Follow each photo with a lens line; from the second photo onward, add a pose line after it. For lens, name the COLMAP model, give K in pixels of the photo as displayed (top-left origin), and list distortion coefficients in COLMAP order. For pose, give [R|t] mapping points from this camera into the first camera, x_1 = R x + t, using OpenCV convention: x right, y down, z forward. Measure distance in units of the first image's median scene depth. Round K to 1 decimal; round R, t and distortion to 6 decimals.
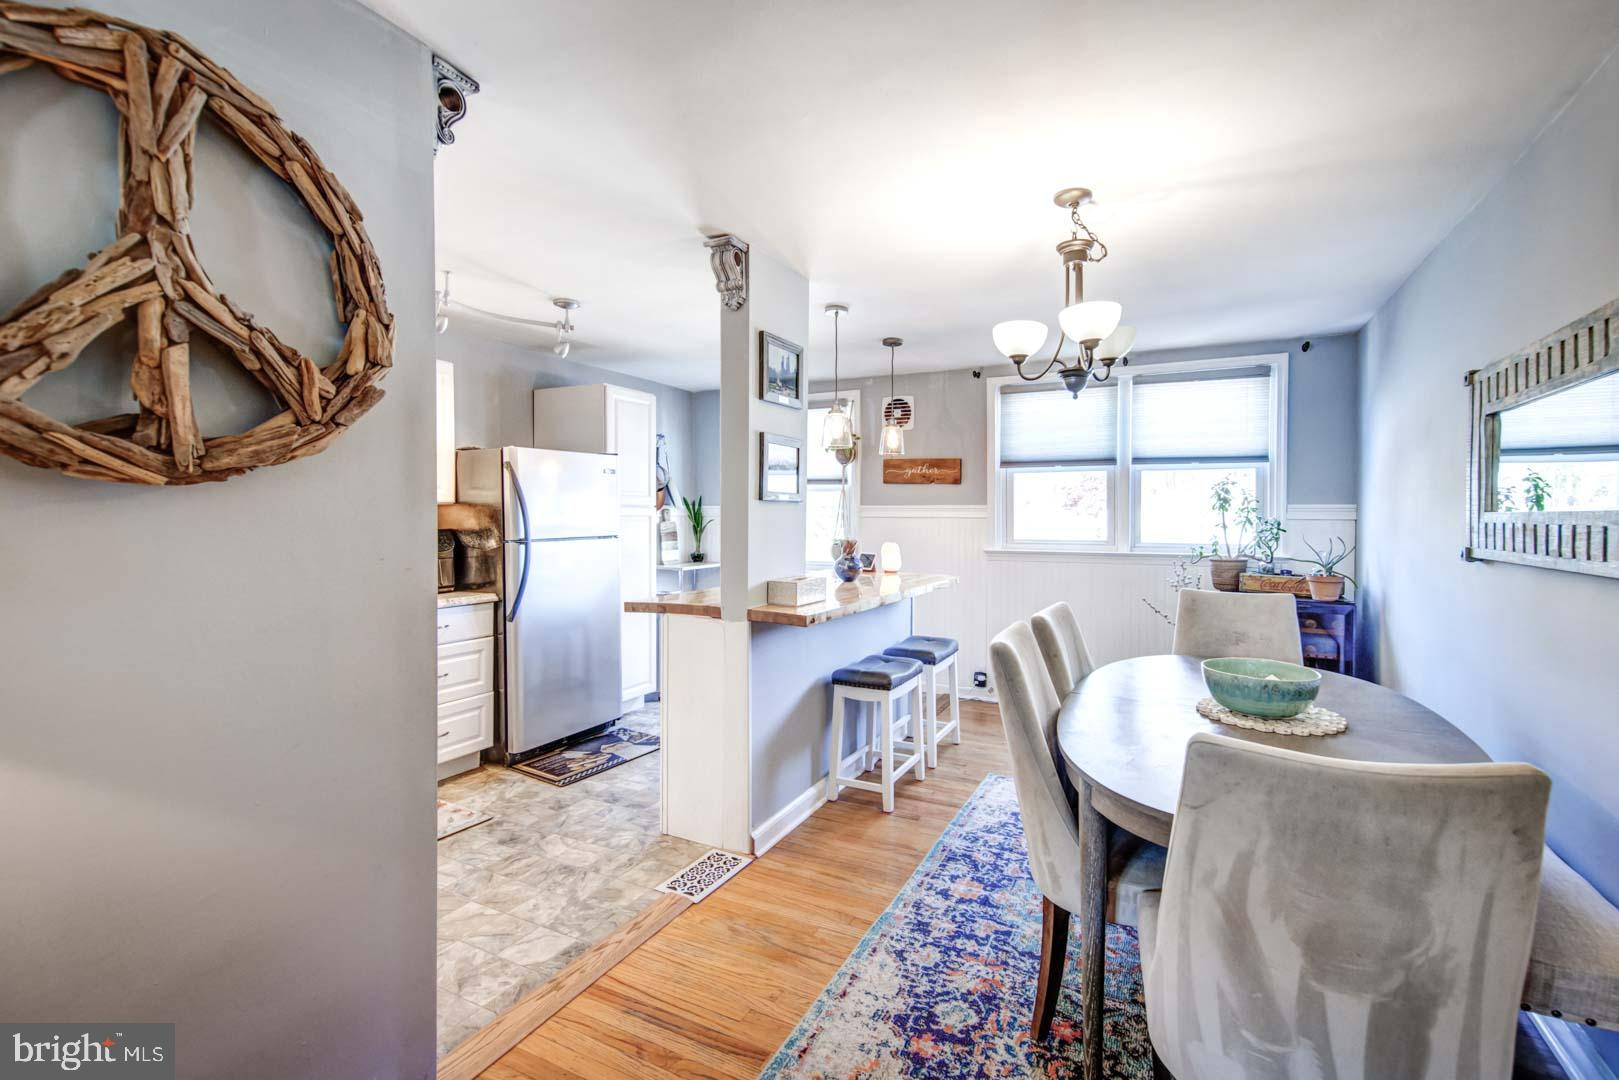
lens RADIAL K [[704.4, 0, 849.6], [0, 704.4, 518.7], [0, 0, 1]] dist [0.002487, -0.000555]
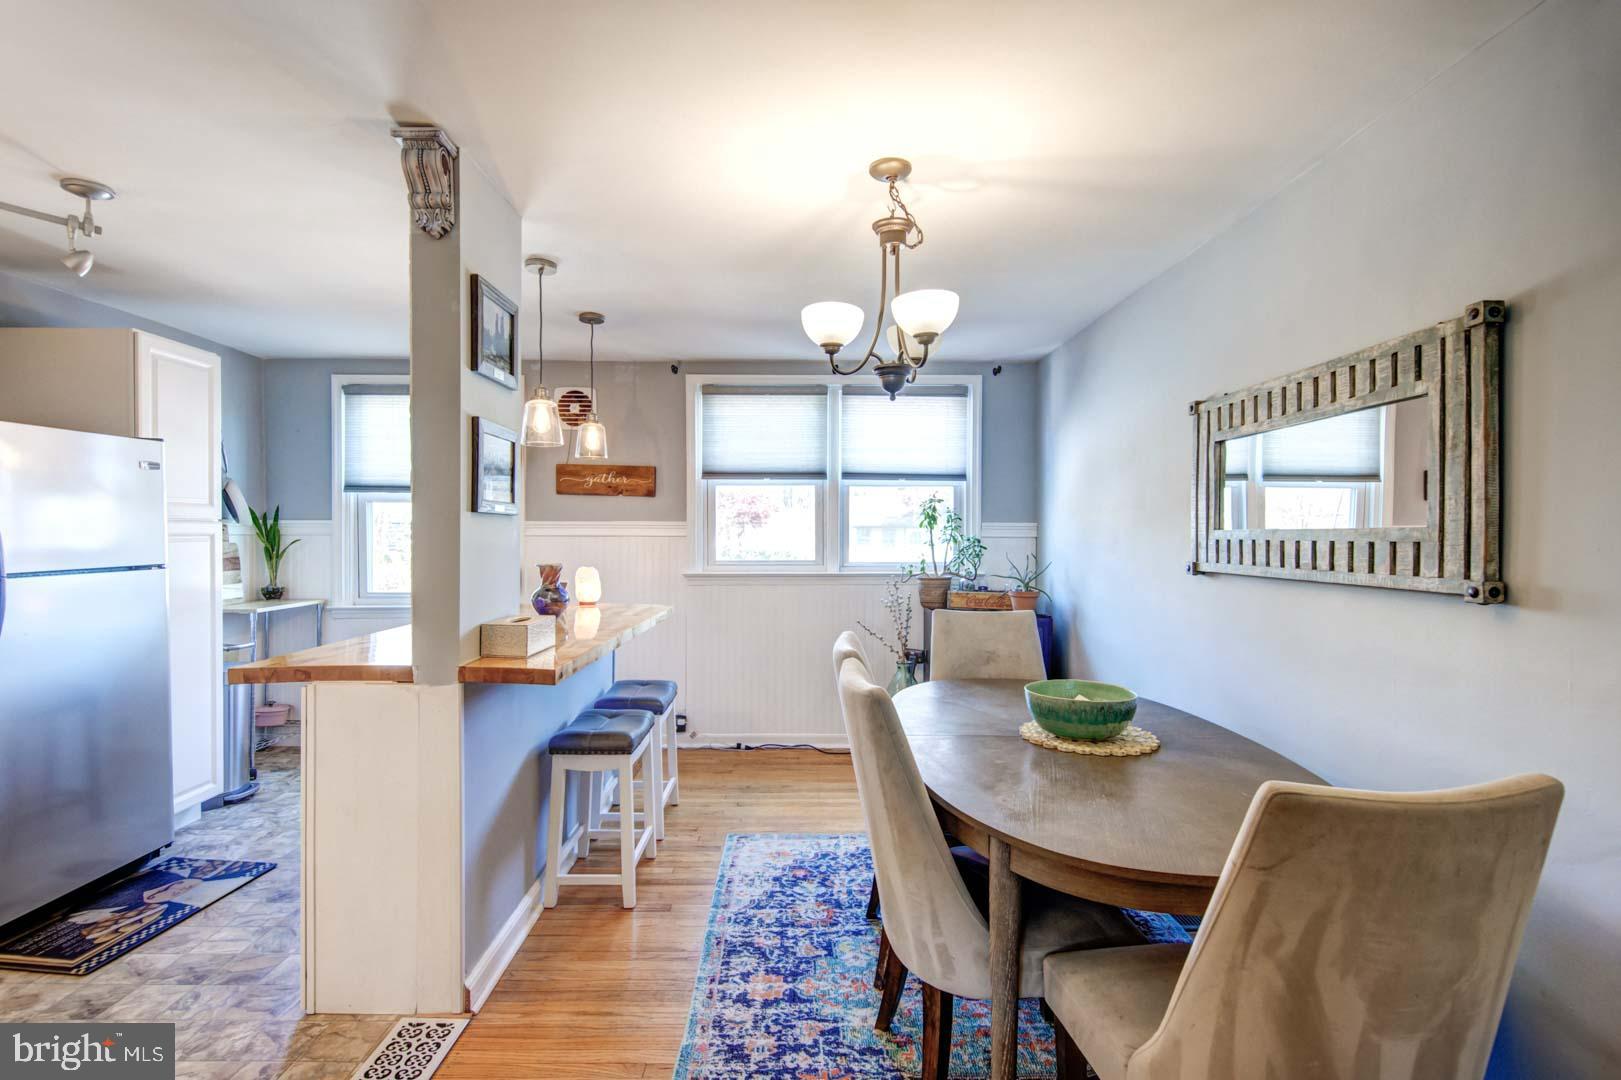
lens RADIAL K [[773.8, 0, 794.7], [0, 773.8, 540.6], [0, 0, 1]] dist [0.014007, -0.009466]
pose [[0.901915, -0.004836, 0.431887, -0.152181], [0.002965, 0.999983, 0.005007, -0.000360], [-0.431904, -0.003235, 0.901914, 0.132885]]
